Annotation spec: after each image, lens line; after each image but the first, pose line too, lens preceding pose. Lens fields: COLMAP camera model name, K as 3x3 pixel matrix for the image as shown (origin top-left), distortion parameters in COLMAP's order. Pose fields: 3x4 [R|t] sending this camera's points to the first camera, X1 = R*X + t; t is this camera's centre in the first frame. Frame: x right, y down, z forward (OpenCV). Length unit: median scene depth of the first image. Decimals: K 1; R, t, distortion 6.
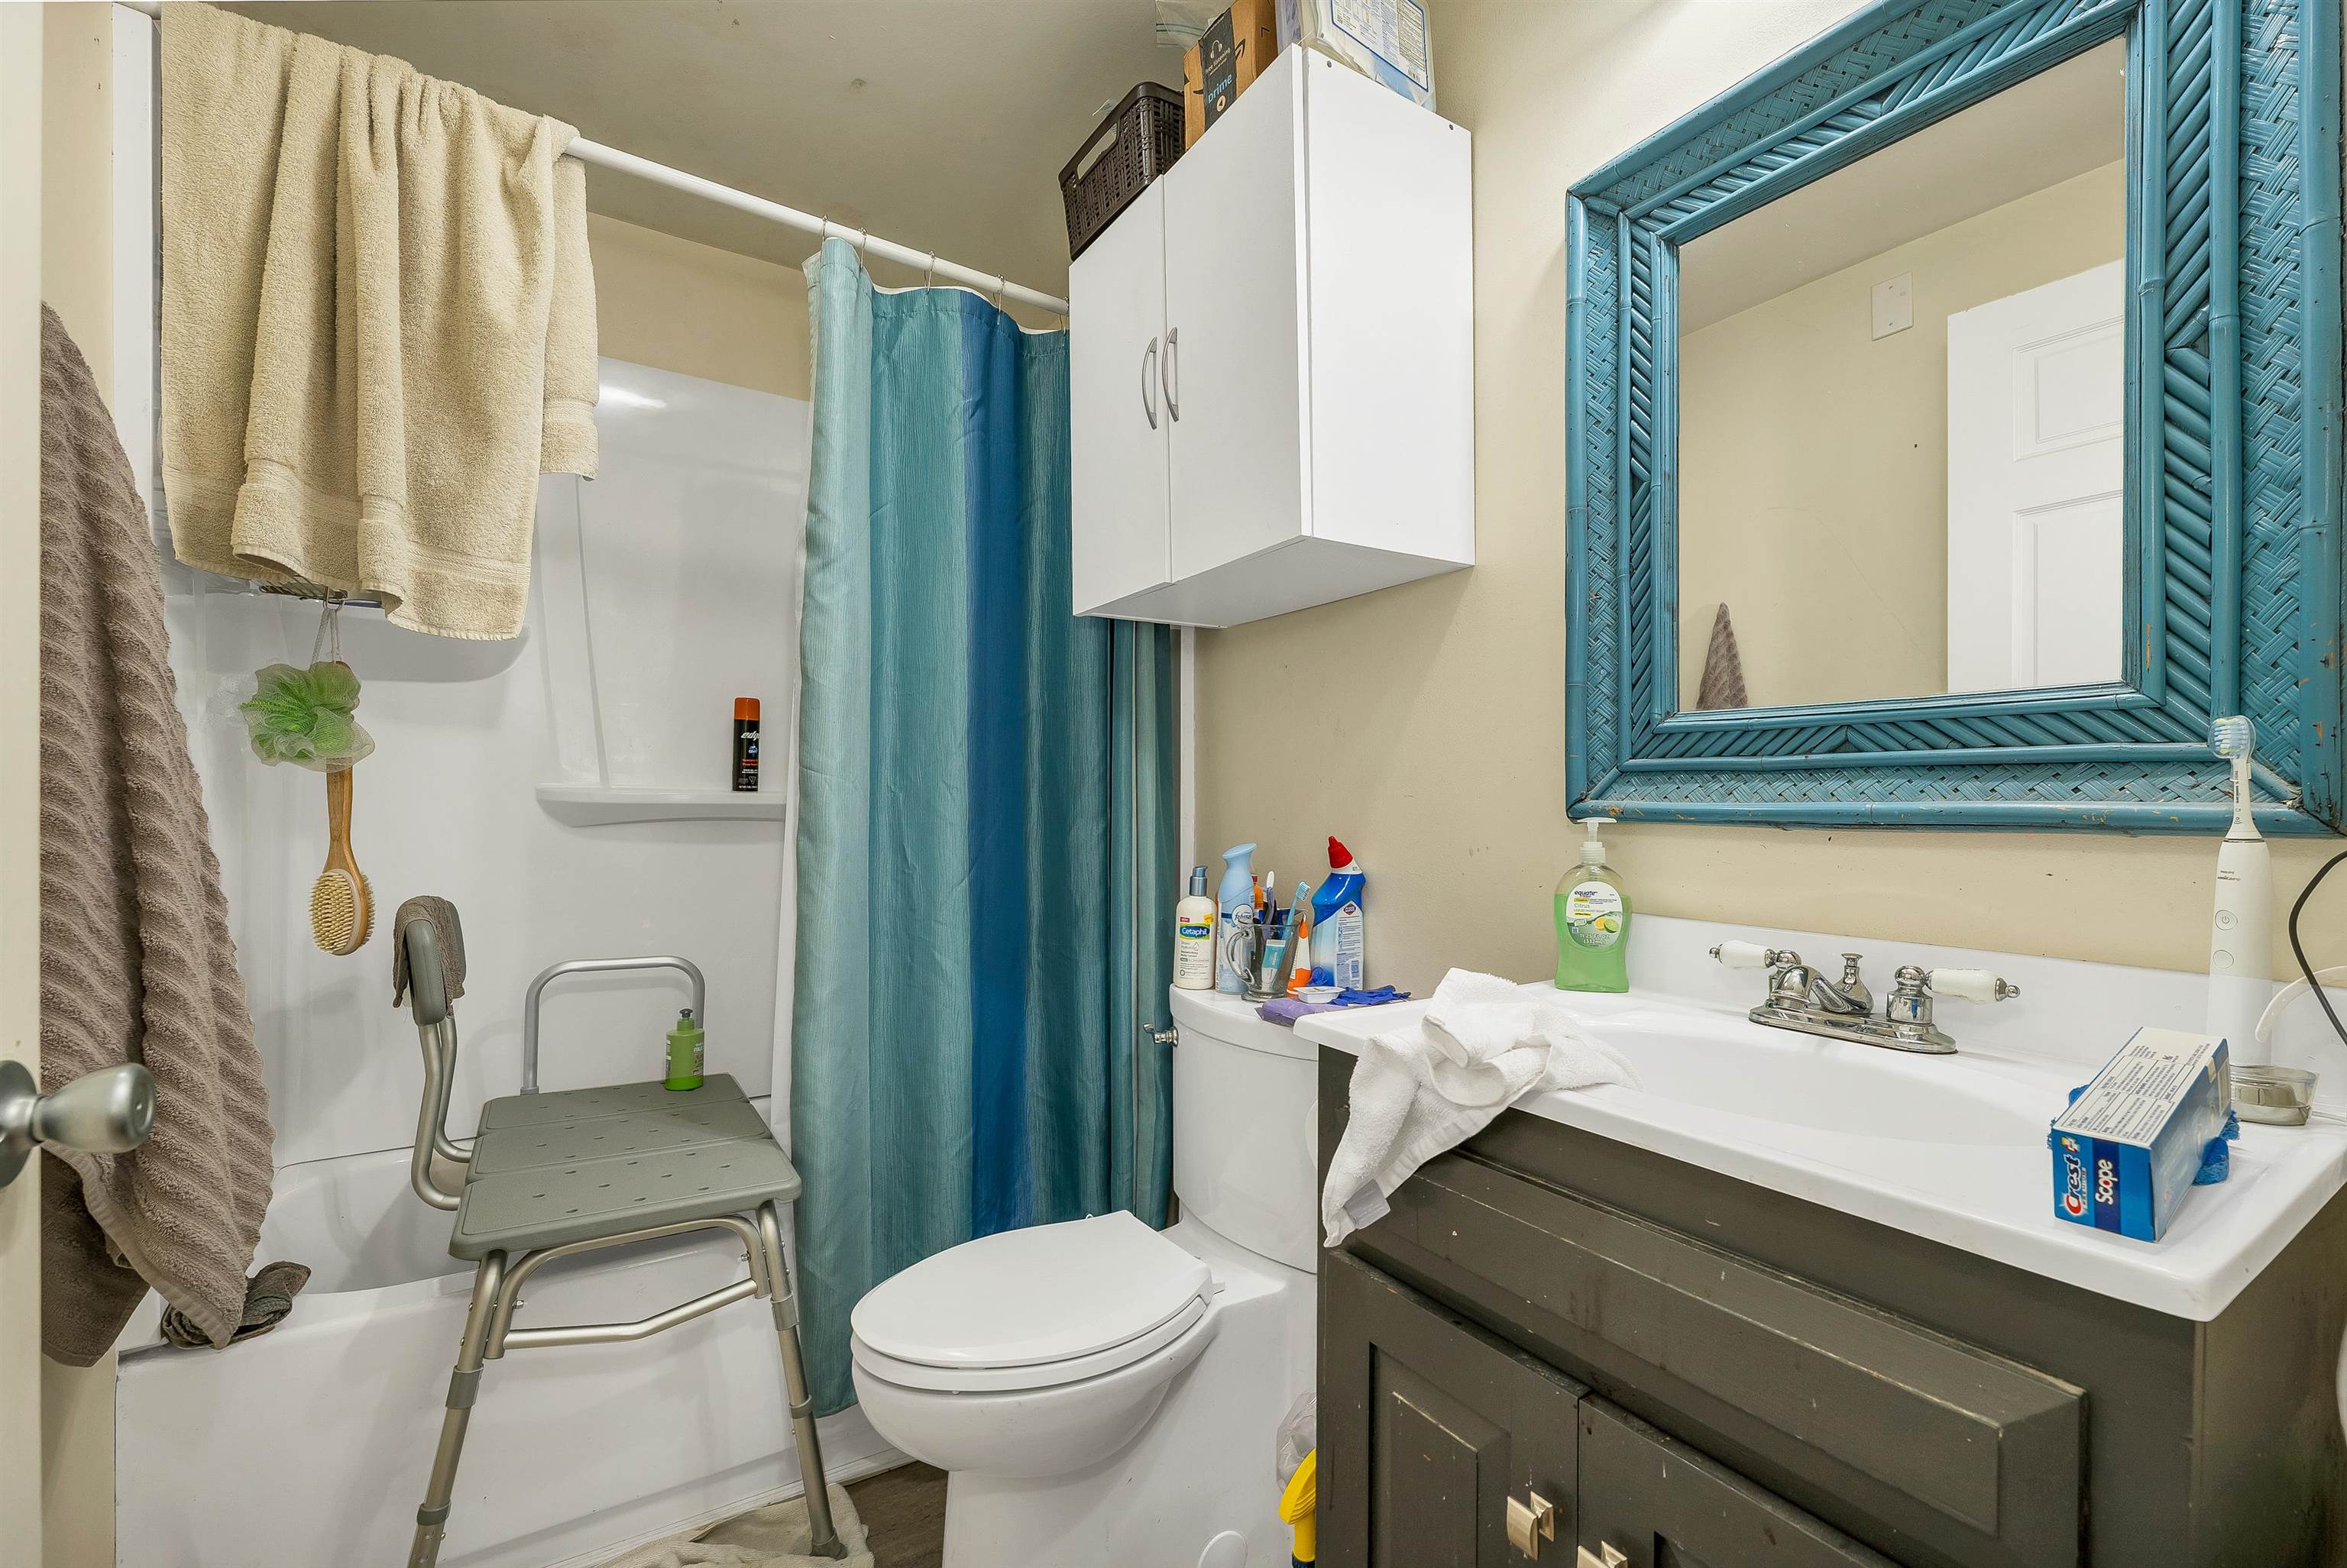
lens RADIAL K [[984.7, 0, 1172.2], [0, 984.7, 794.3], [0, 0, 1]] dist [0.002084, 0.000374]
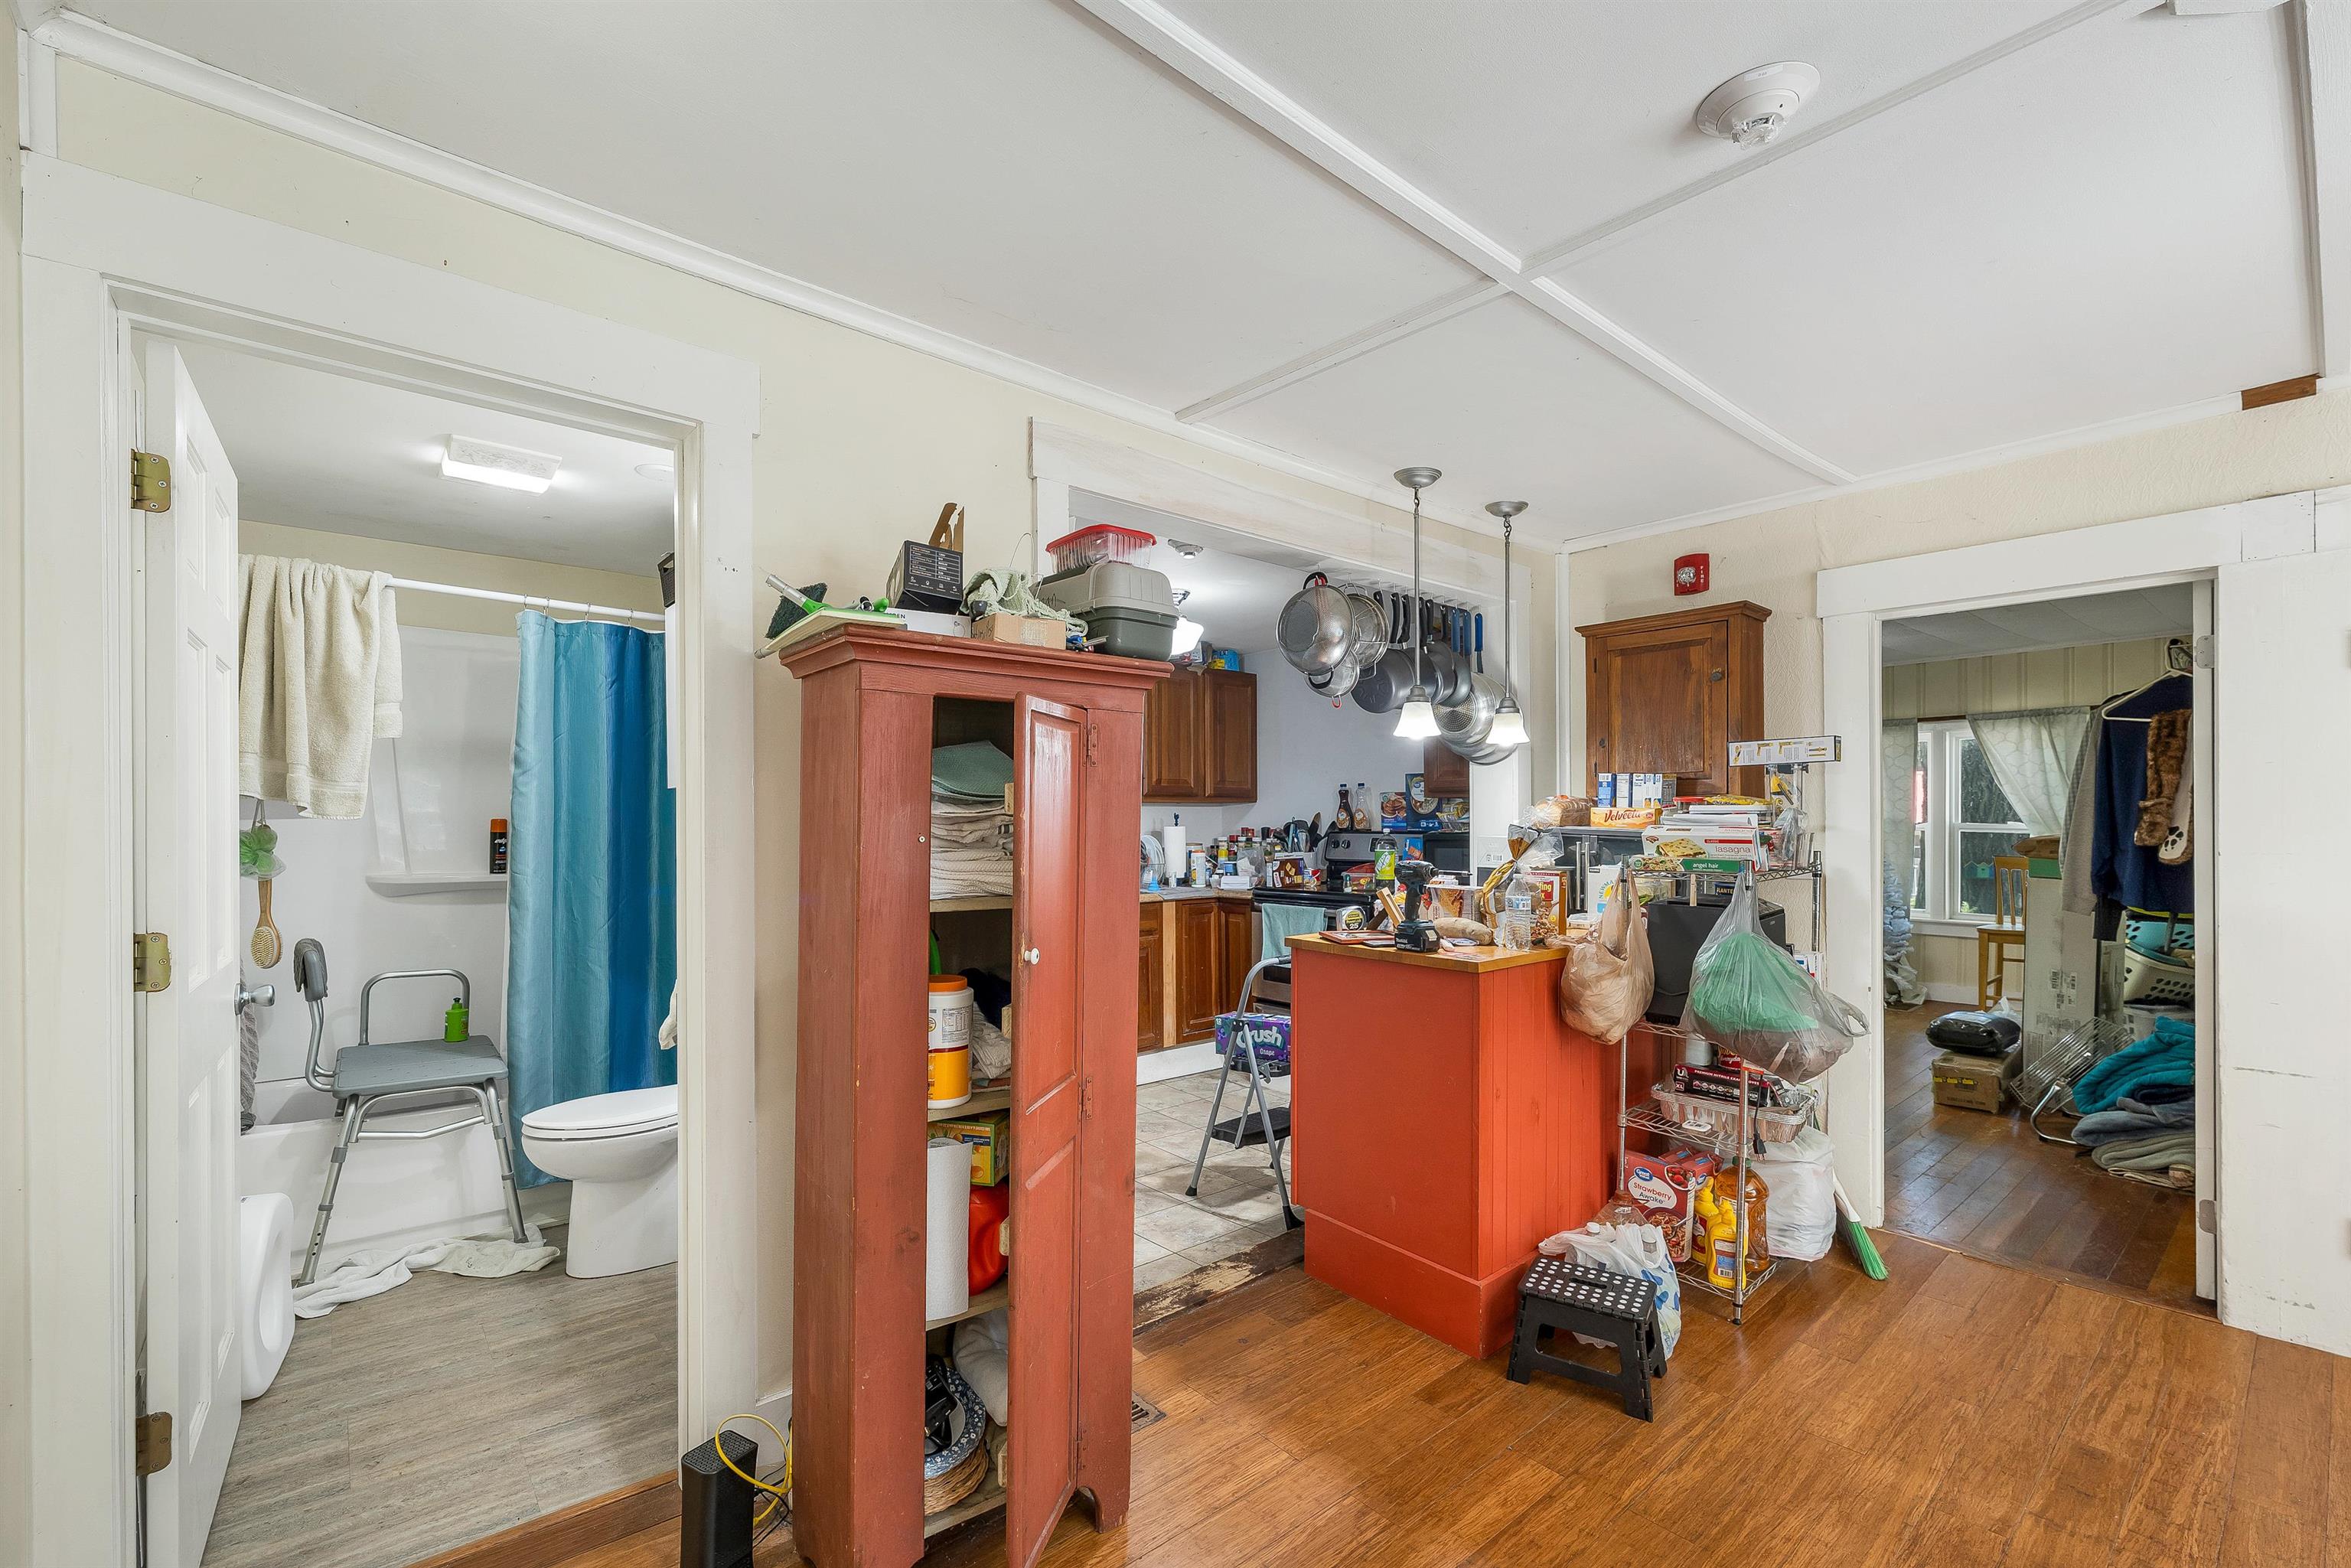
lens RADIAL K [[986.5, 0, 1165.3], [0, 986.5, 818.0], [0, 0, 1]] dist [0.002084, 0.000374]
pose [[0.992451, -0.004317, 0.122567, 0.744509], [0.004411, 0.999990, -0.000495, -0.136944], [-0.122563, 0.001032, 0.992460, -1.241291]]
